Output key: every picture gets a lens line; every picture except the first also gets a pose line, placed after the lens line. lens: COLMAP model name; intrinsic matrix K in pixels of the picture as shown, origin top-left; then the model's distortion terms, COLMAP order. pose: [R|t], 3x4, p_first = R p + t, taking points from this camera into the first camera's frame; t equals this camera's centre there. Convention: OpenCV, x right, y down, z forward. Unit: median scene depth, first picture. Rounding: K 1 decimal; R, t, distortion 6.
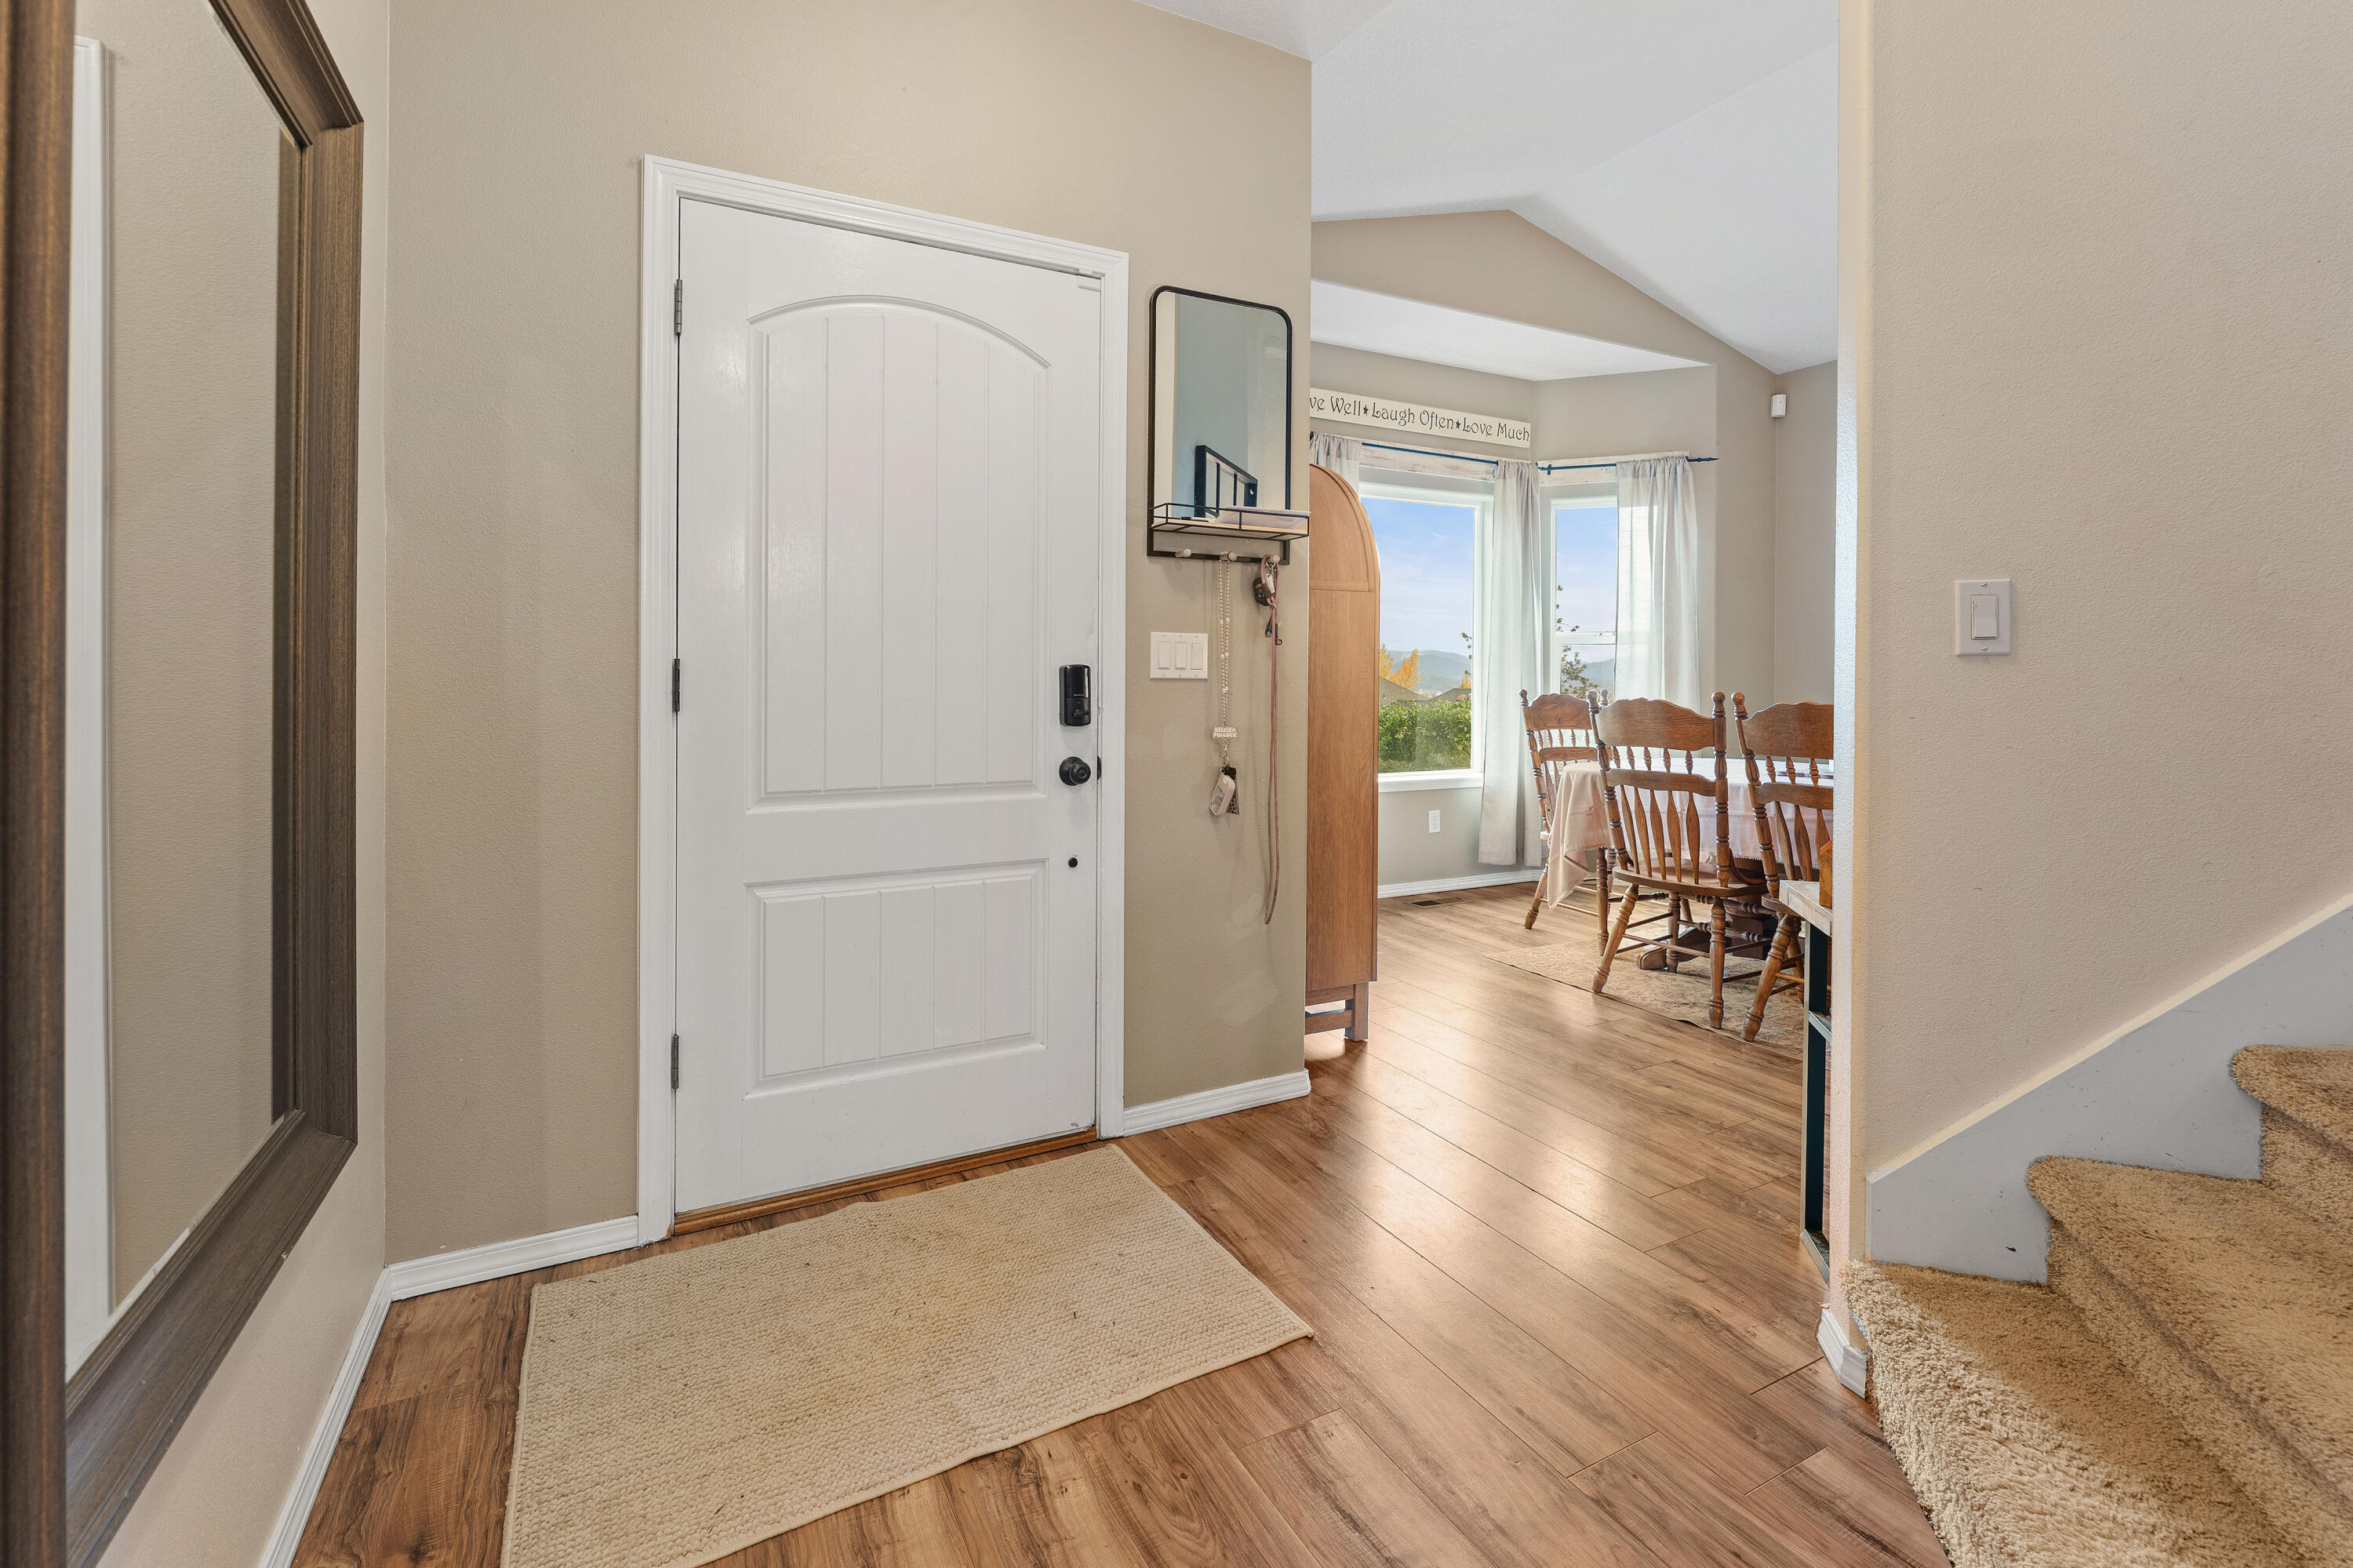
lens RADIAL K [[991.3, 0, 1124.3], [0, 991.3, 671.0], [0, 0, 1]] dist [-0.001783, -0.000484]
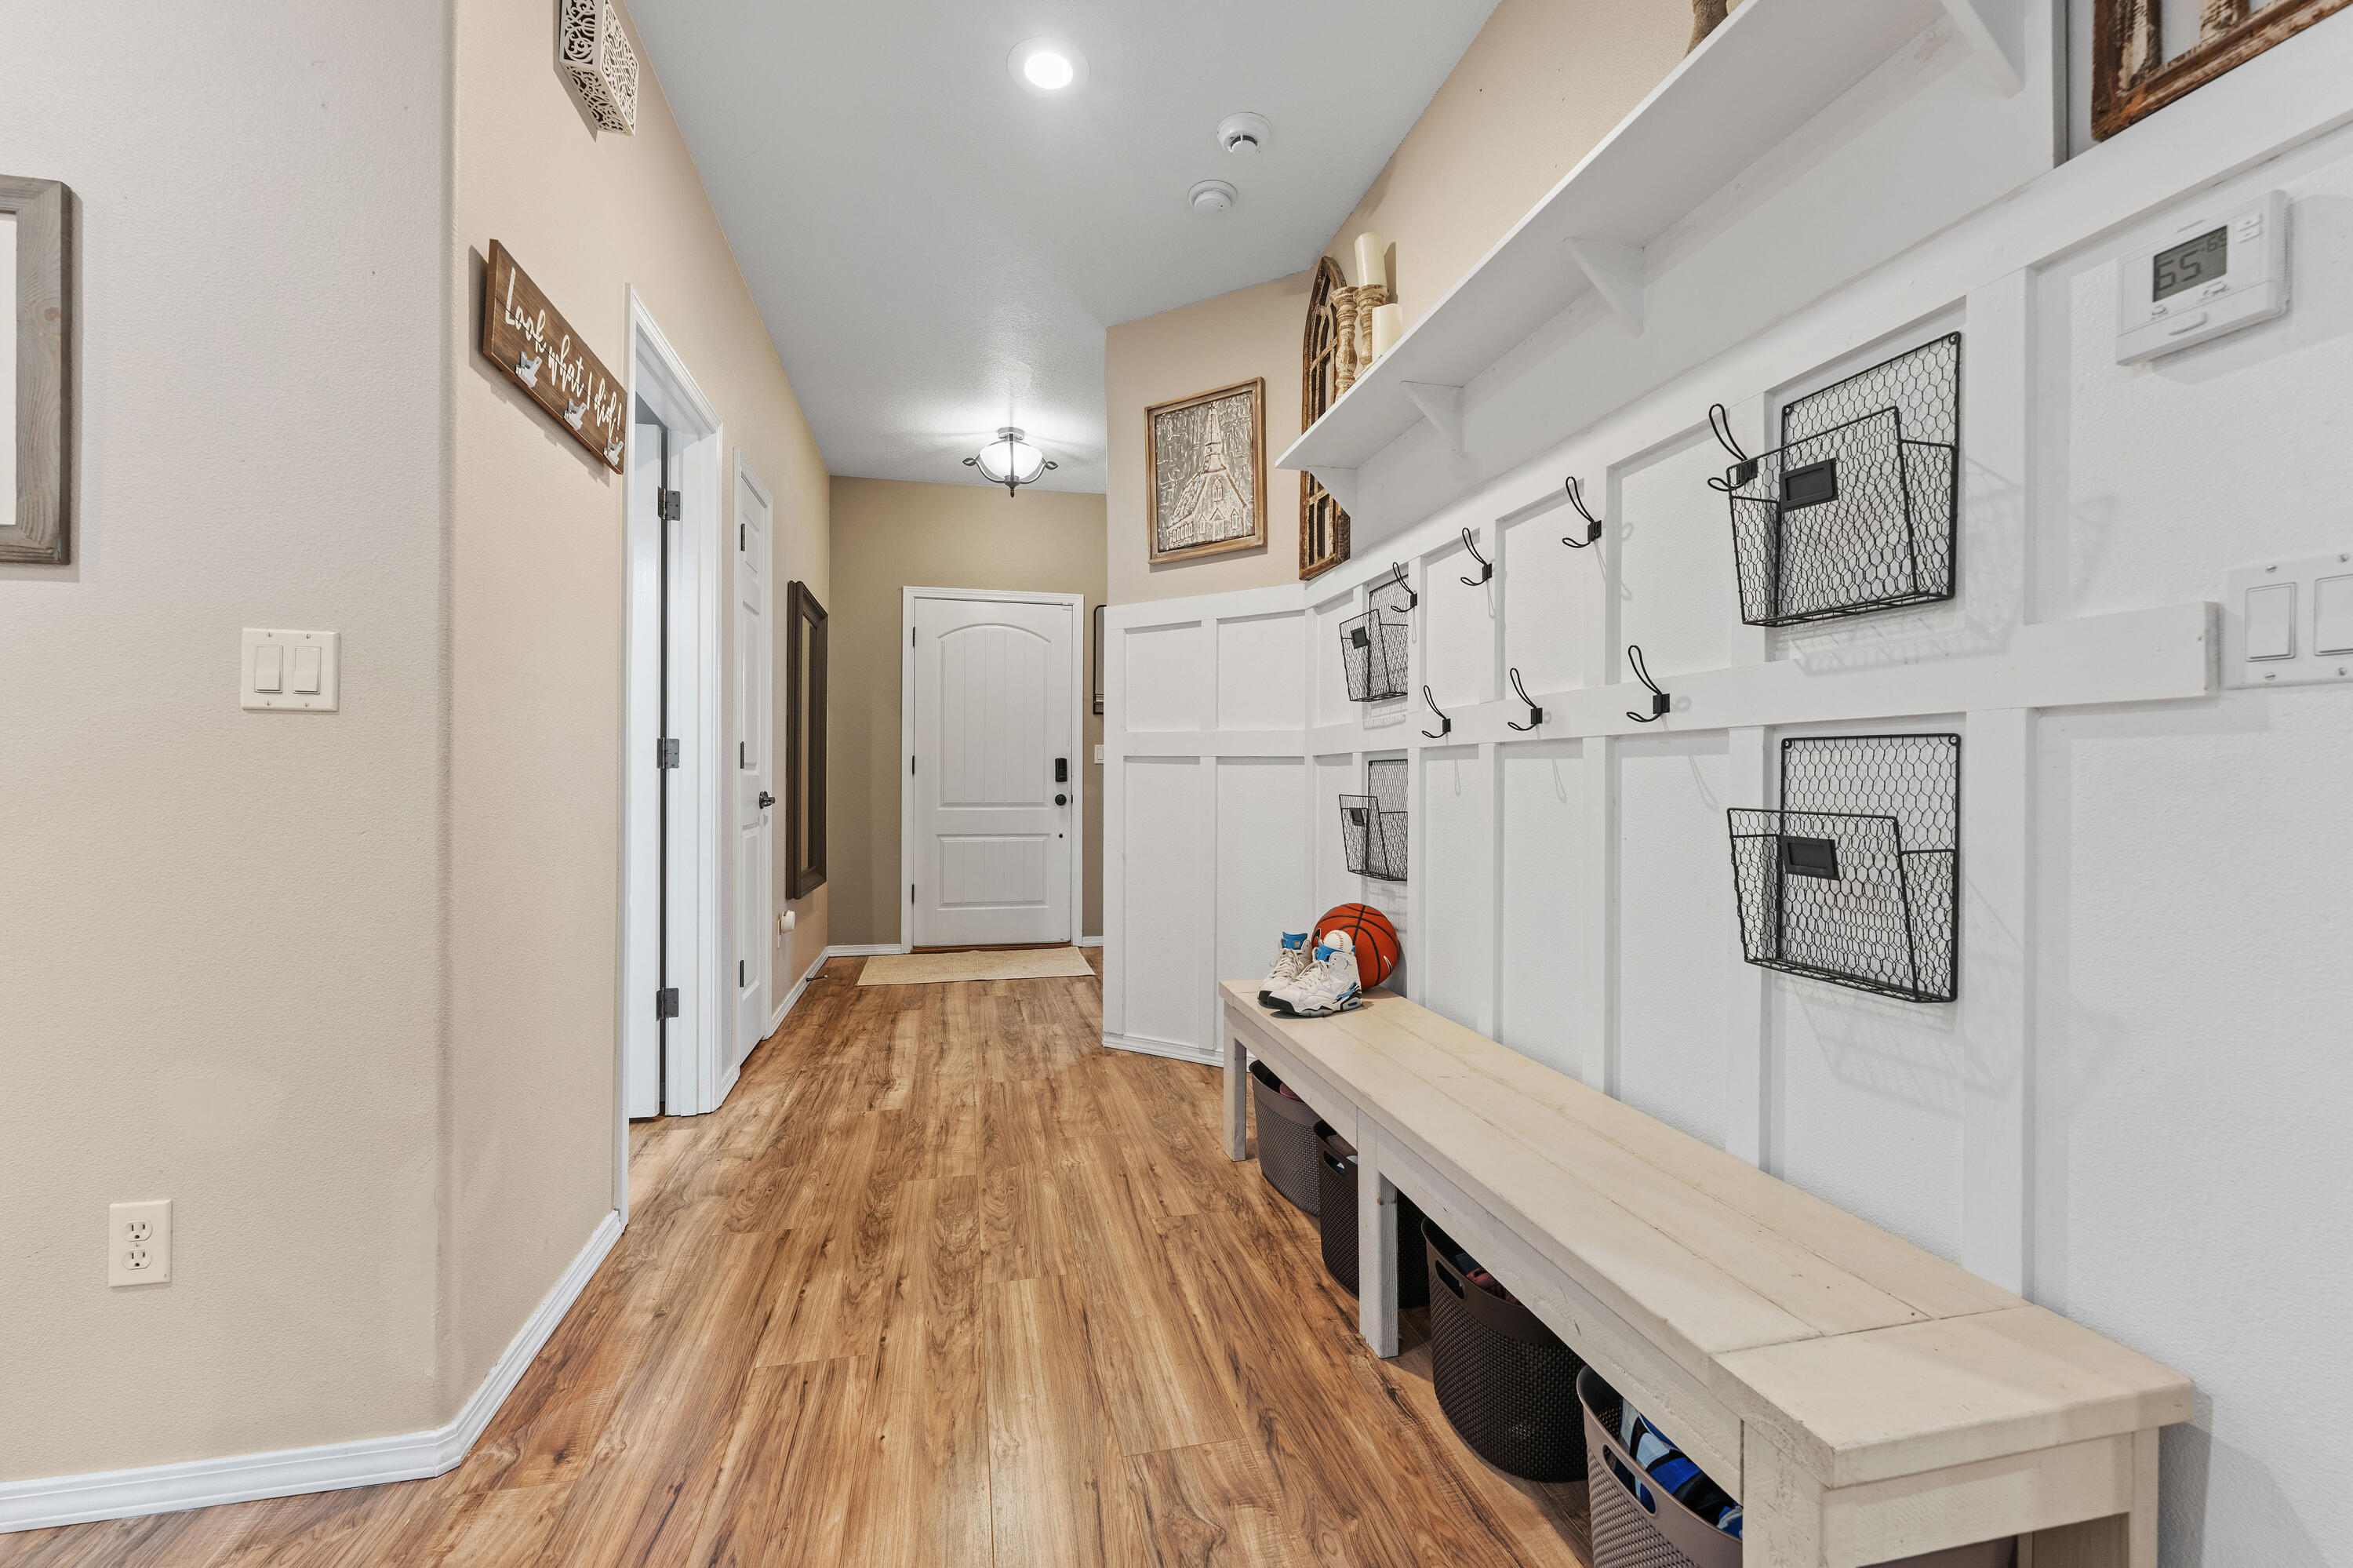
lens RADIAL K [[991.3, 0, 1211.4], [0, 991.3, 778.8], [0, 0, 1]] dist [-0.001783, -0.000484]
pose [[0.973255, 0.003741, -0.229699, 0.910513], [-0.002580, 0.999982, 0.005353, 0.032408], [0.229715, -0.004617, 0.973247, -1.390532]]
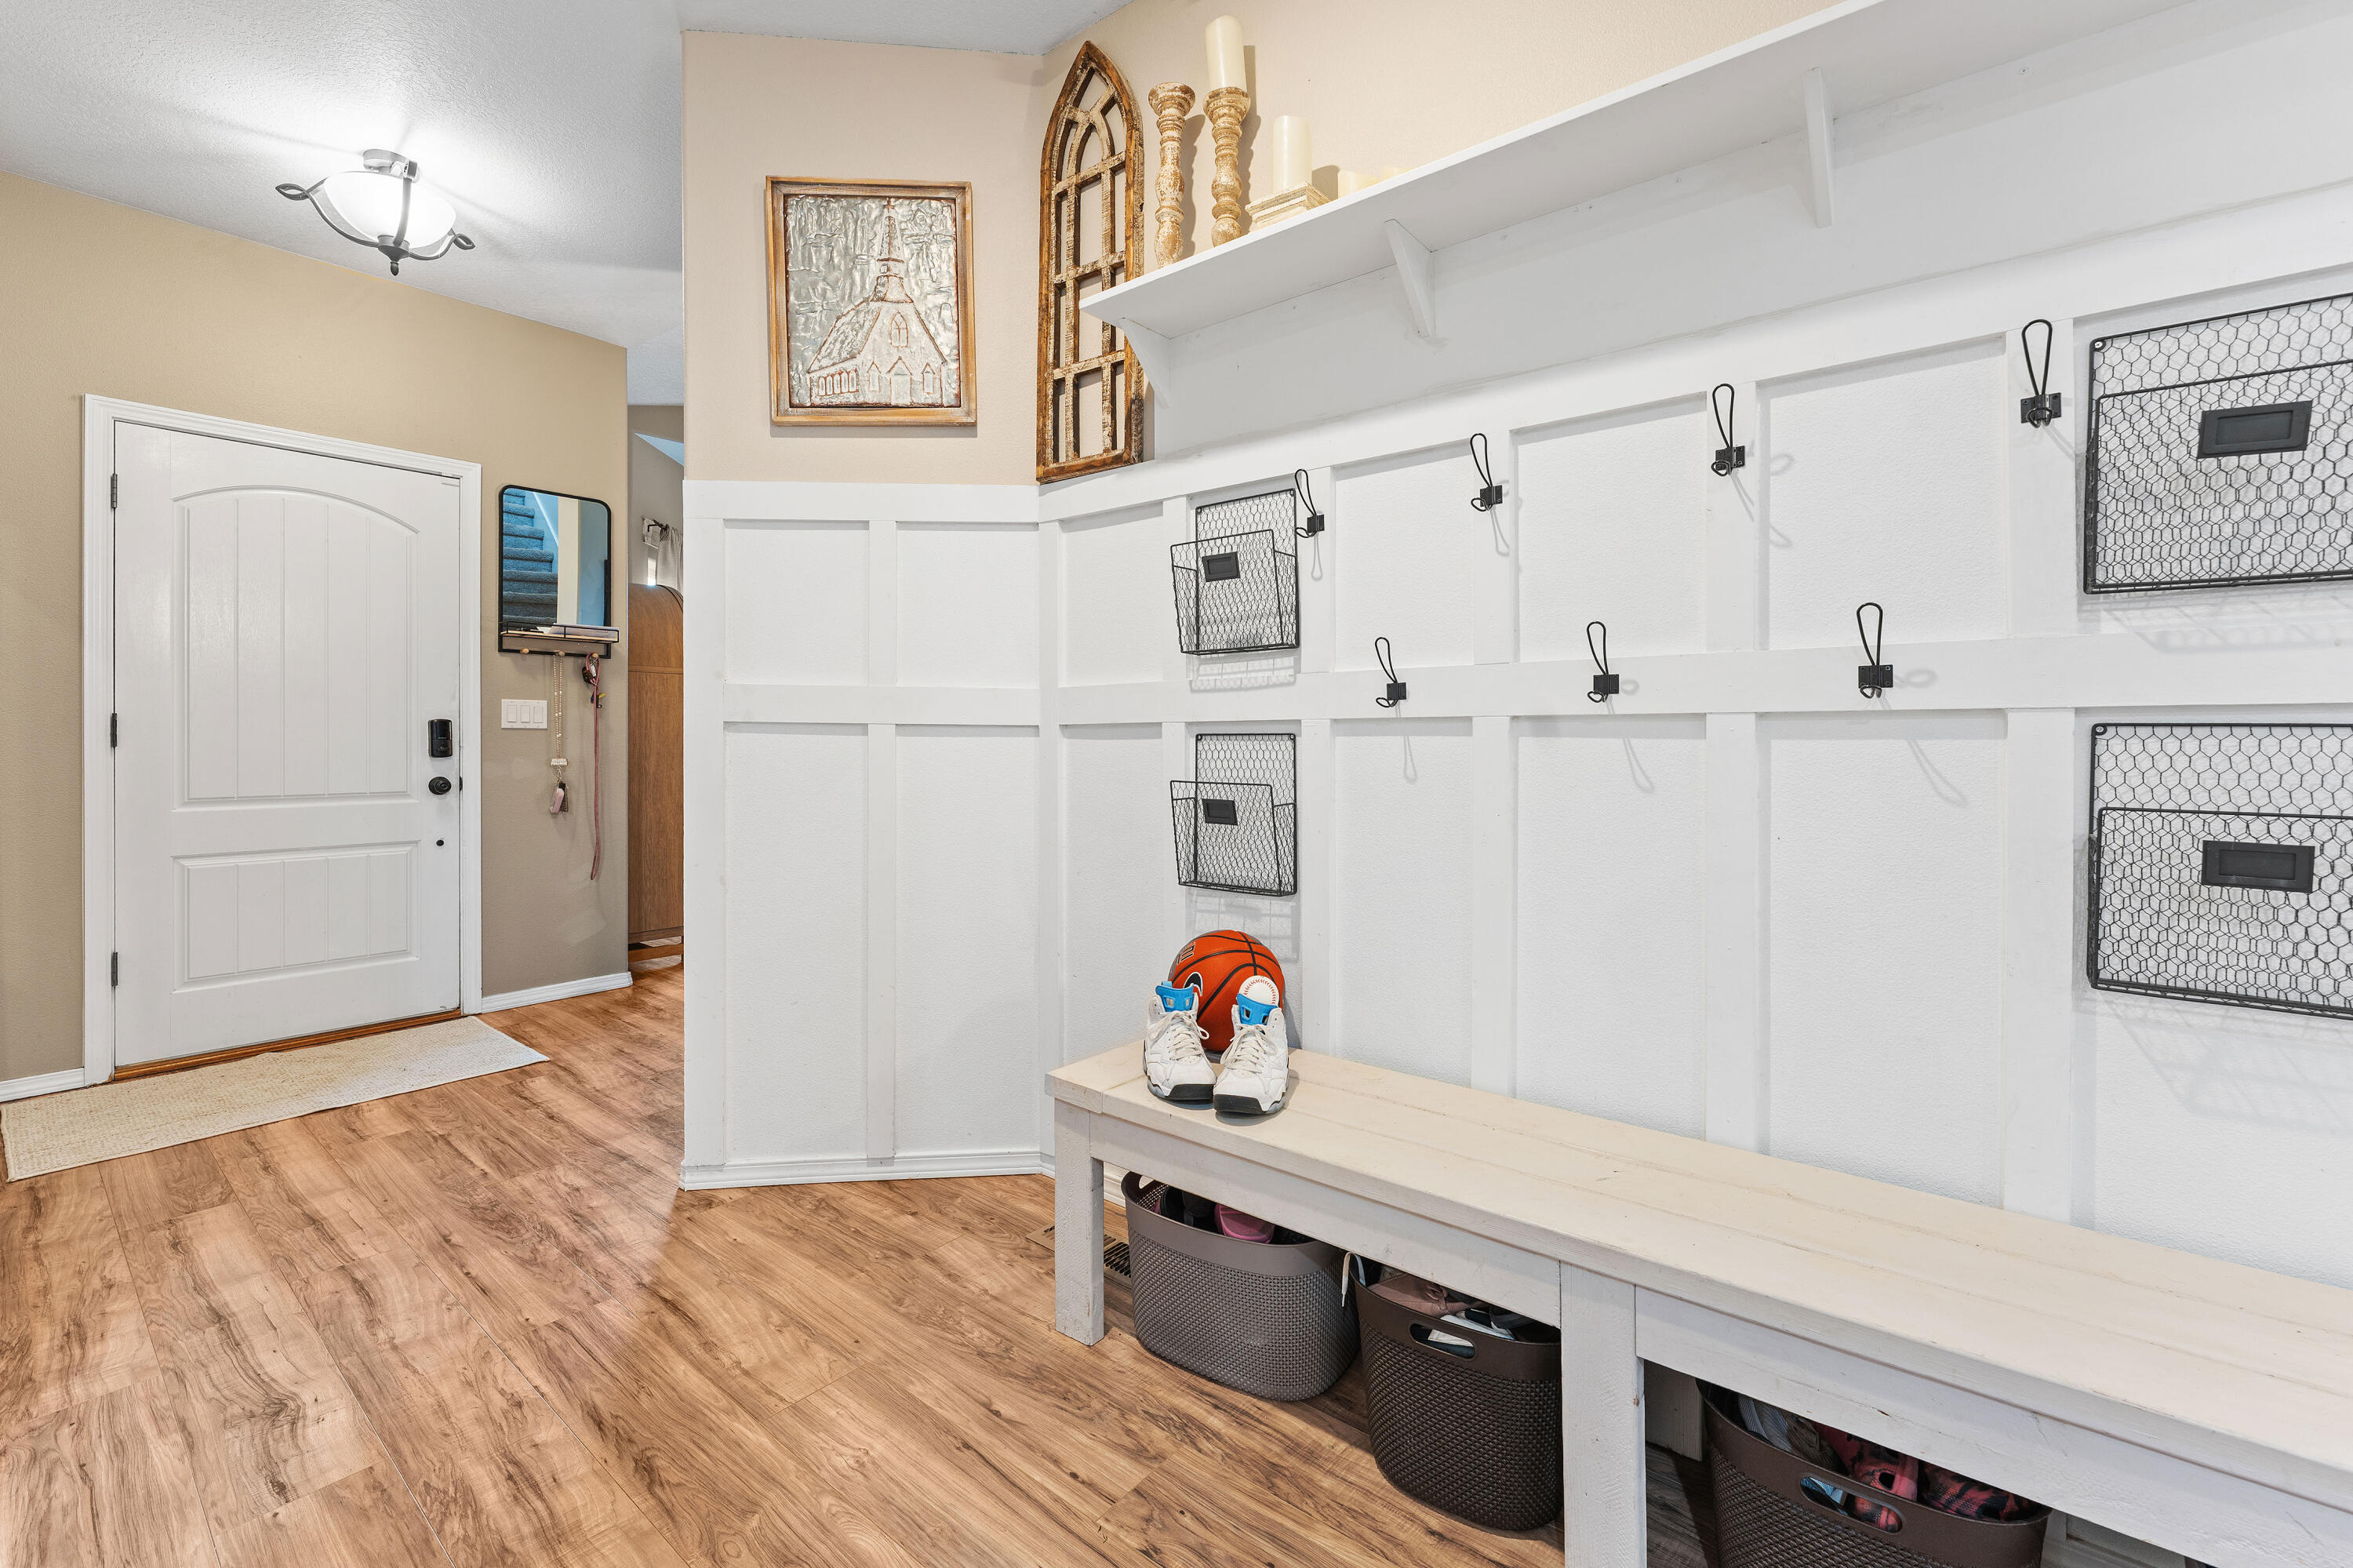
lens RADIAL K [[991.3, 0, 1153.4], [0, 991.3, 742.0], [0, 0, 1]] dist [-0.001783, -0.000484]
pose [[0.915521, -0.001993, 0.402265, 0.360760], [-0.002035, 0.999952, 0.009586, 0.012910], [-0.402265, -0.009594, 0.915473, -0.929101]]
